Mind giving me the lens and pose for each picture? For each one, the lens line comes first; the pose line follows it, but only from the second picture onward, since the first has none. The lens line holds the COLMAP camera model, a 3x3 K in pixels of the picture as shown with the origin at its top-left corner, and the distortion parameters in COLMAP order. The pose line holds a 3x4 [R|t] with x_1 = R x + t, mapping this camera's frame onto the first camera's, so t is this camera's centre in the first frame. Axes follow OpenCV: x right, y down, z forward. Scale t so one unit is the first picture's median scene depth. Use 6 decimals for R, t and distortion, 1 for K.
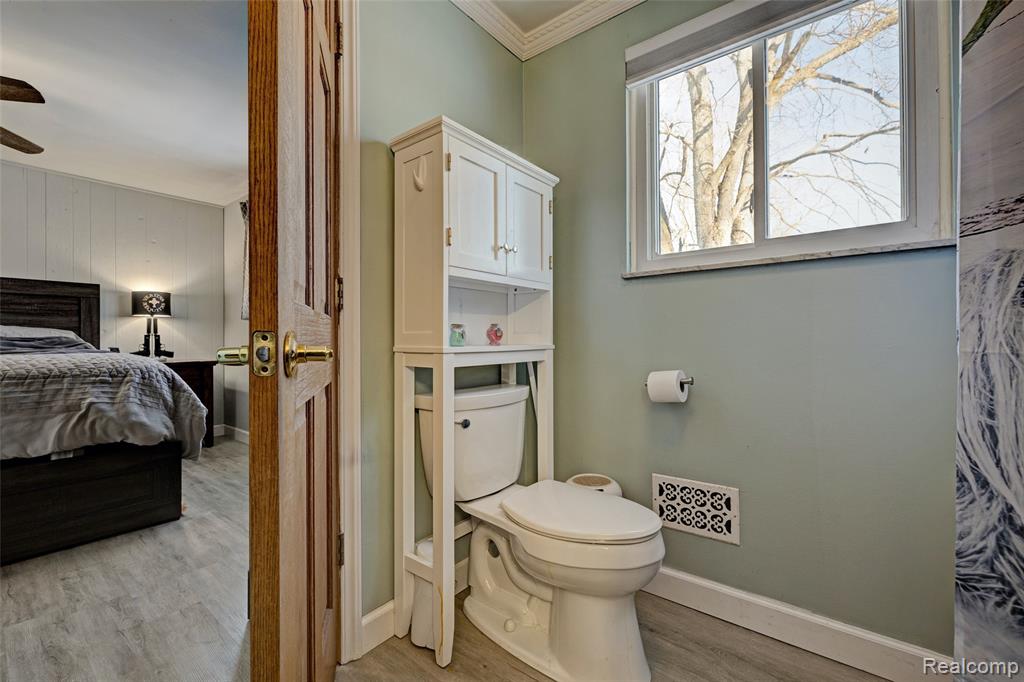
lens RADIAL K [[432.4, 0, 513.7], [0, 432.4, 339.0], [0, 0, 1]] dist [0.000844, -0.000879]
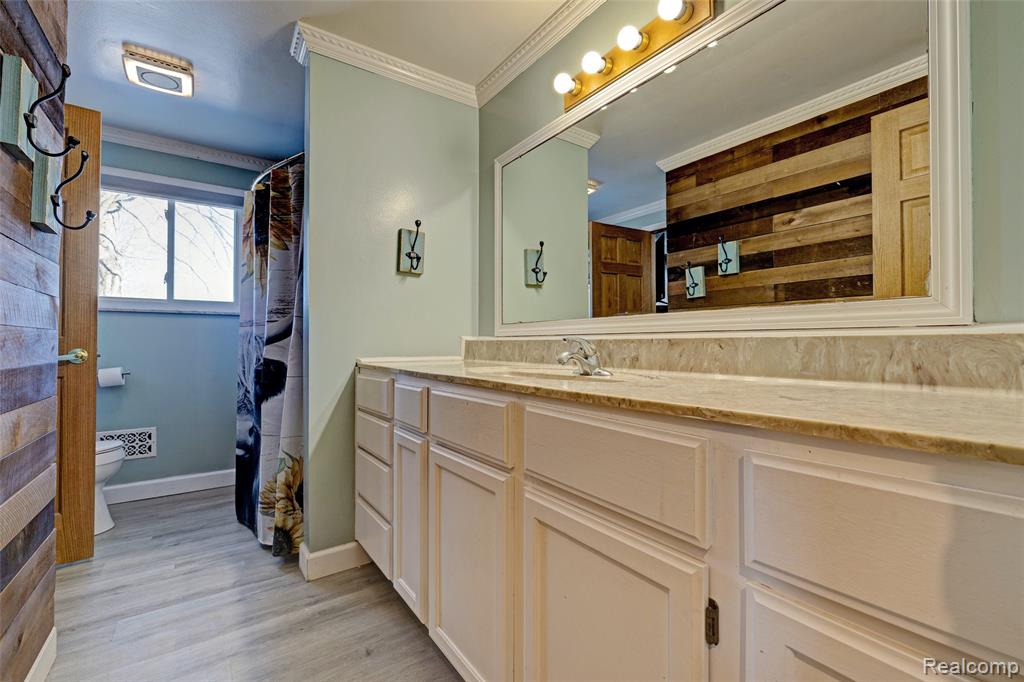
lens RADIAL K [[432.4, 0, 509.0], [0, 432.4, 339.0], [0, 0, 1]] dist [0.000844, -0.000879]
pose [[0.299783, 0.018832, 0.953822, -0.842448], [-0.006784, 0.999822, -0.017608, -0.022898], [-0.953983, -0.001192, 0.299857, -1.061619]]
